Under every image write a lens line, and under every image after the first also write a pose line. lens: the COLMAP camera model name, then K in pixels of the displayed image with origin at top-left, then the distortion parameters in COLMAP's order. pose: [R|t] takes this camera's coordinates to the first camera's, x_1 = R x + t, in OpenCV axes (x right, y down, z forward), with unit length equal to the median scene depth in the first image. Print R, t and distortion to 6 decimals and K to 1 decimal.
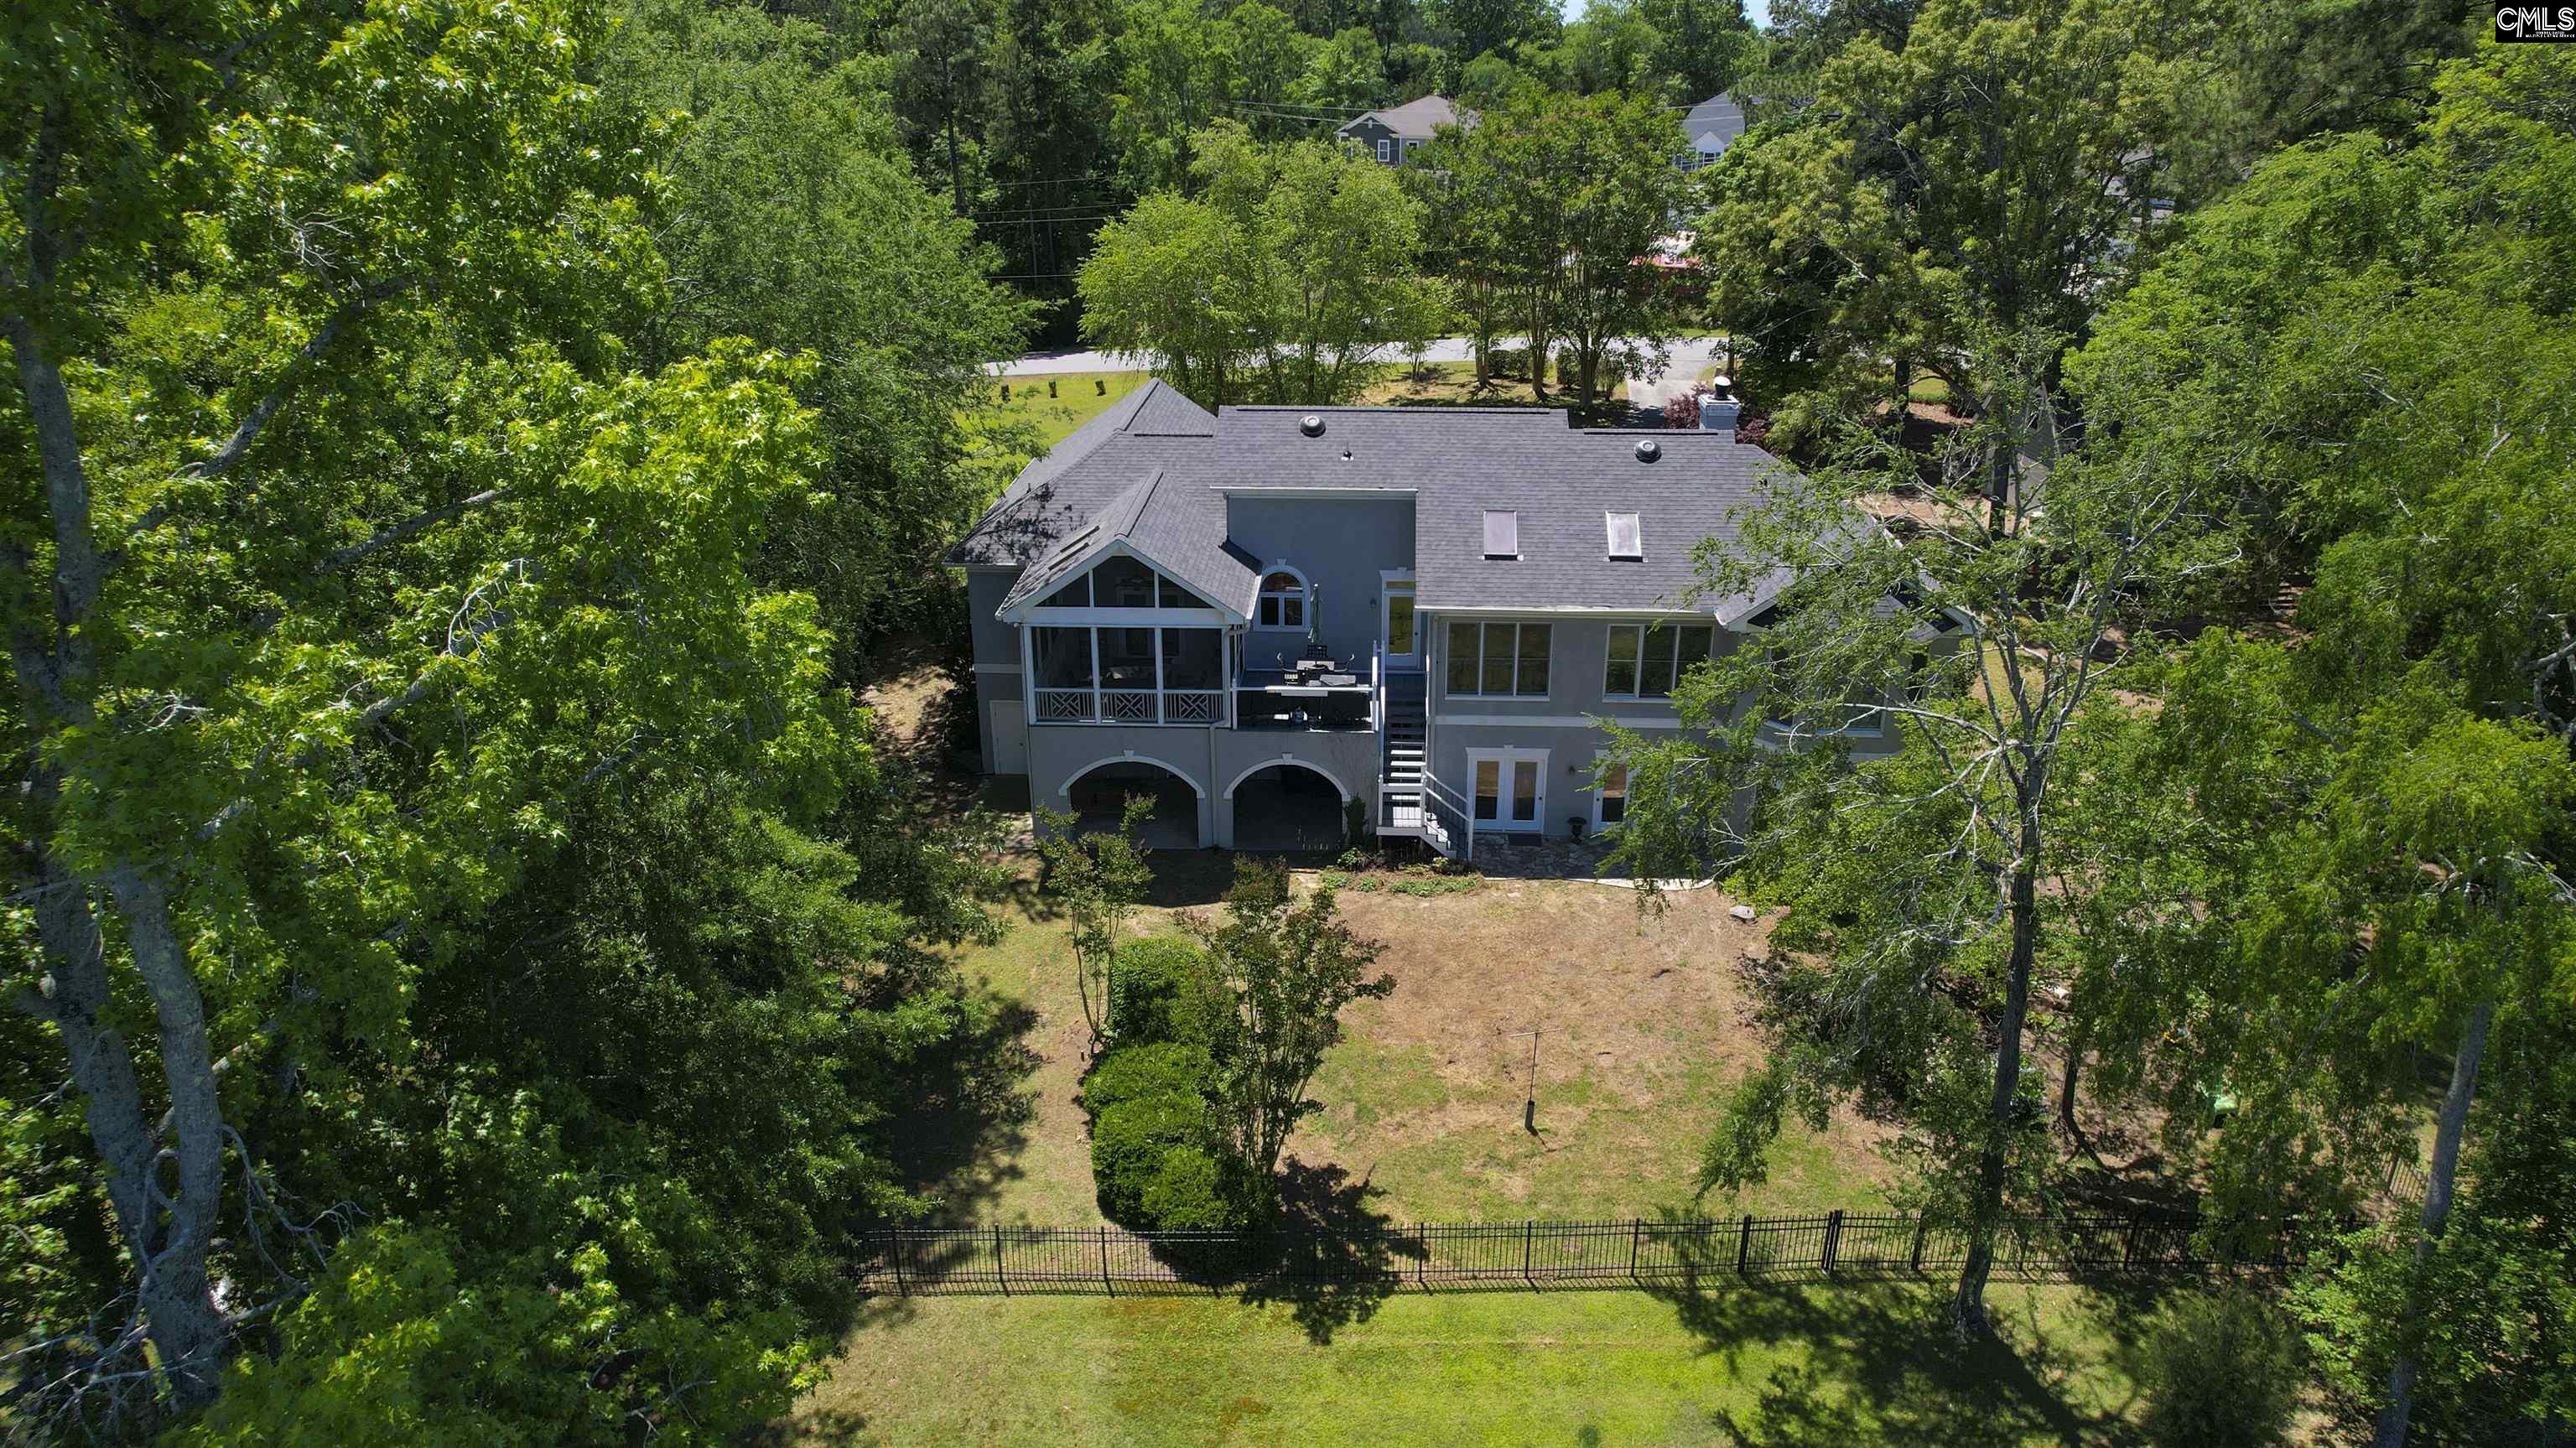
lens RADIAL K [[1652.1, 0, 1306.7], [0, 1652.1, 727.6], [0, 0, 1]] dist [-0.080943, 0.075798]
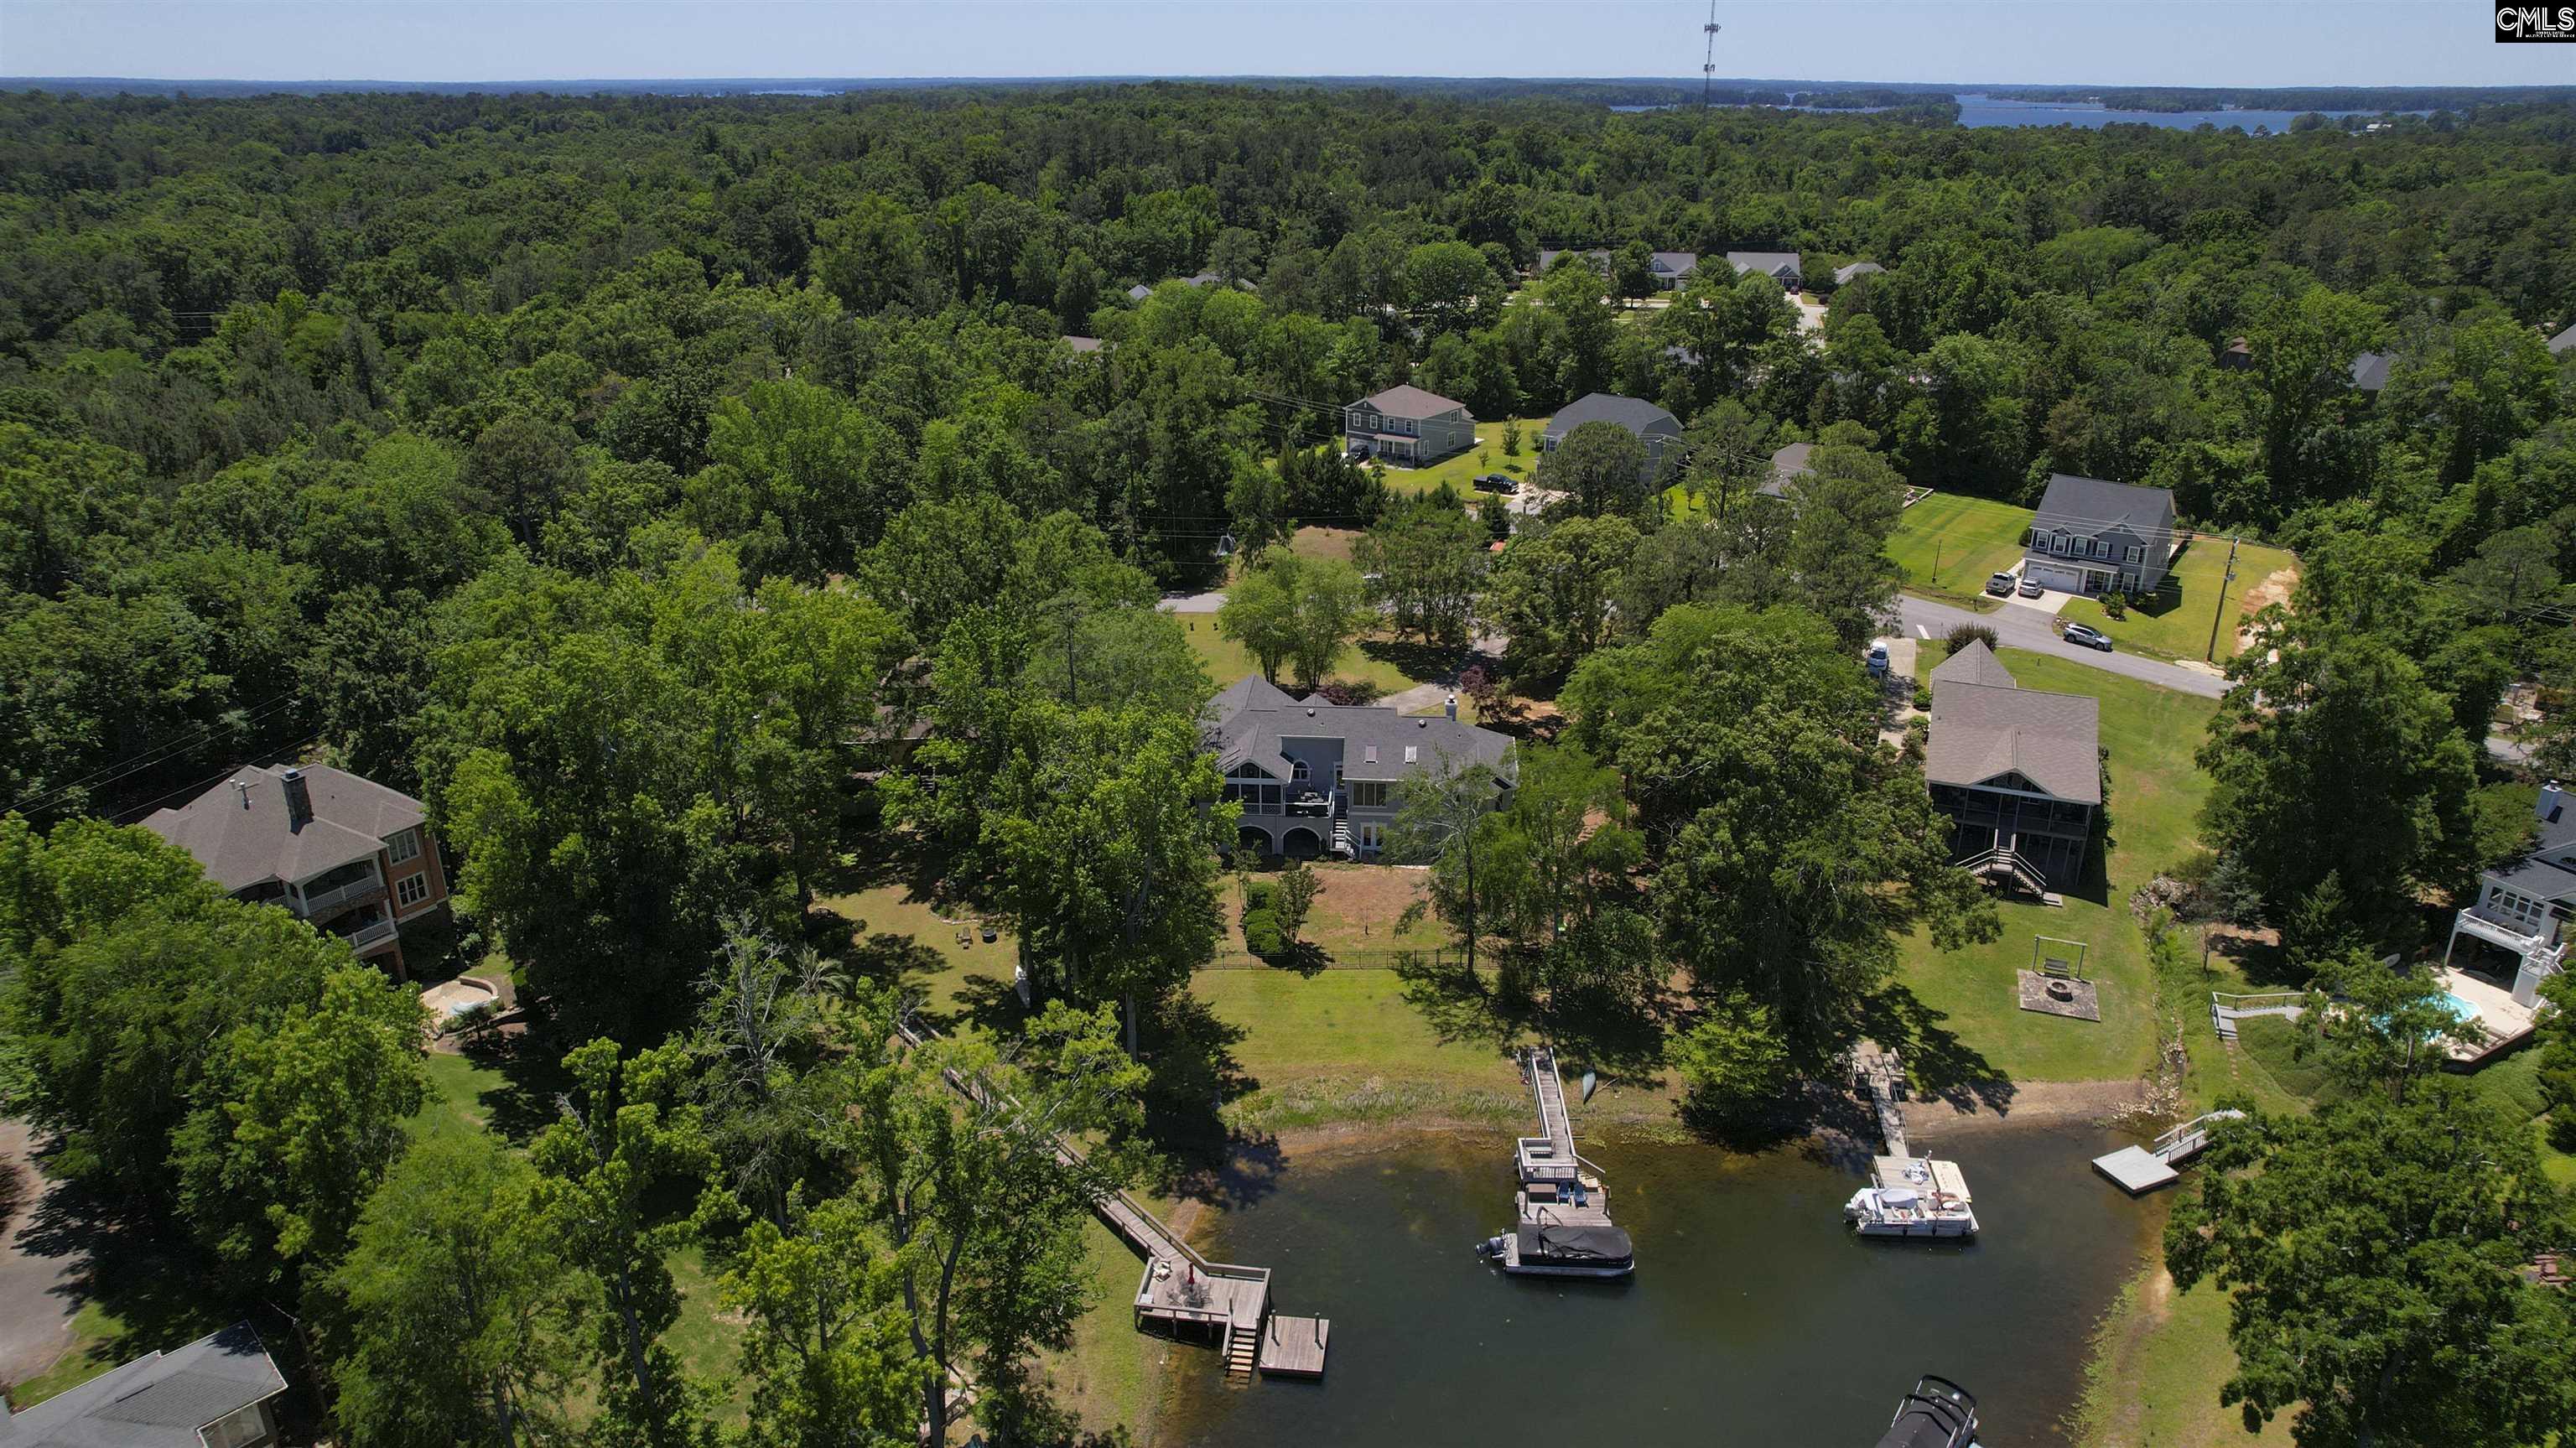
lens RADIAL K [[1652.1, 0, 1306.7], [0, 1652.1, 727.6], [0, 0, 1]] dist [-0.080943, 0.075798]
pose [[0.999707, 0.007652, -0.022948, 0.068789], [-0.007807, 0.999948, -0.006634, -0.146451], [0.022896, 0.006812, 0.999715, -2.121868]]
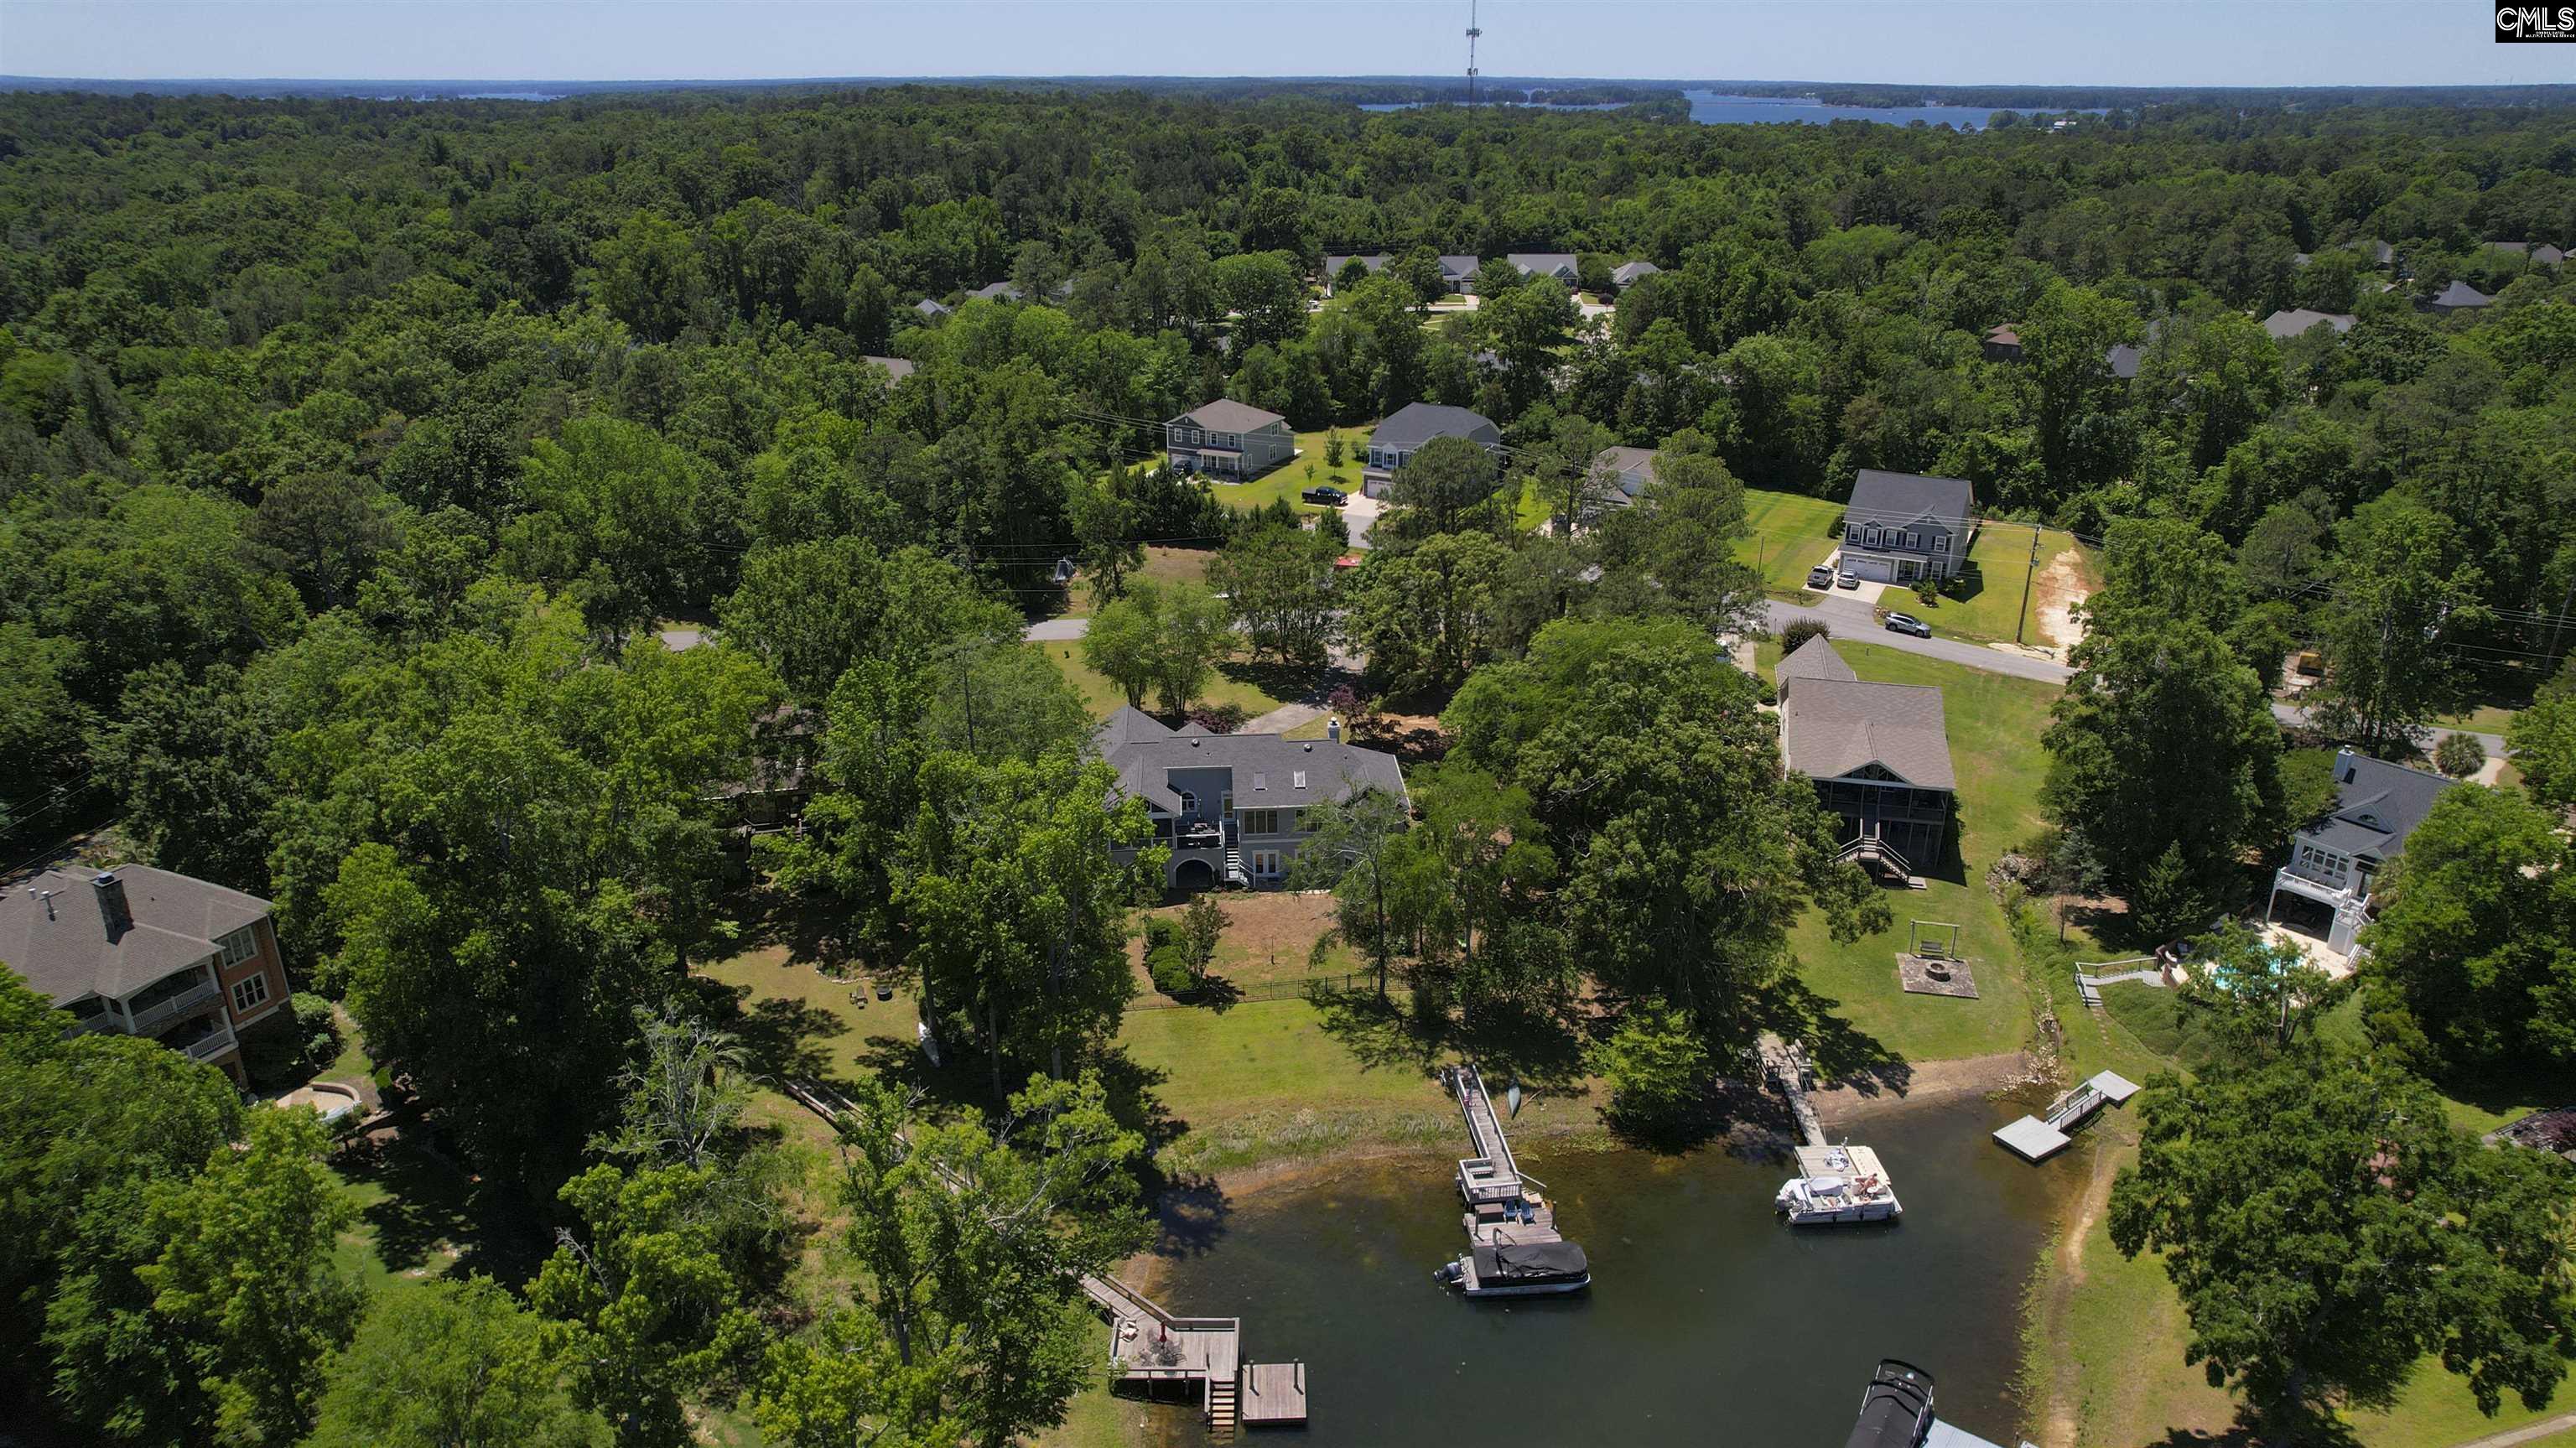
lens RADIAL K [[1652.1, 0, 1306.7], [0, 1652.1, 727.6], [0, 0, 1]] dist [-0.080943, 0.075798]
pose [[0.992475, -0.046140, 0.113420, -0.141909], [0.046829, 0.998897, -0.003421, -0.205156], [-0.113137, 0.008707, 0.993541, -2.099099]]
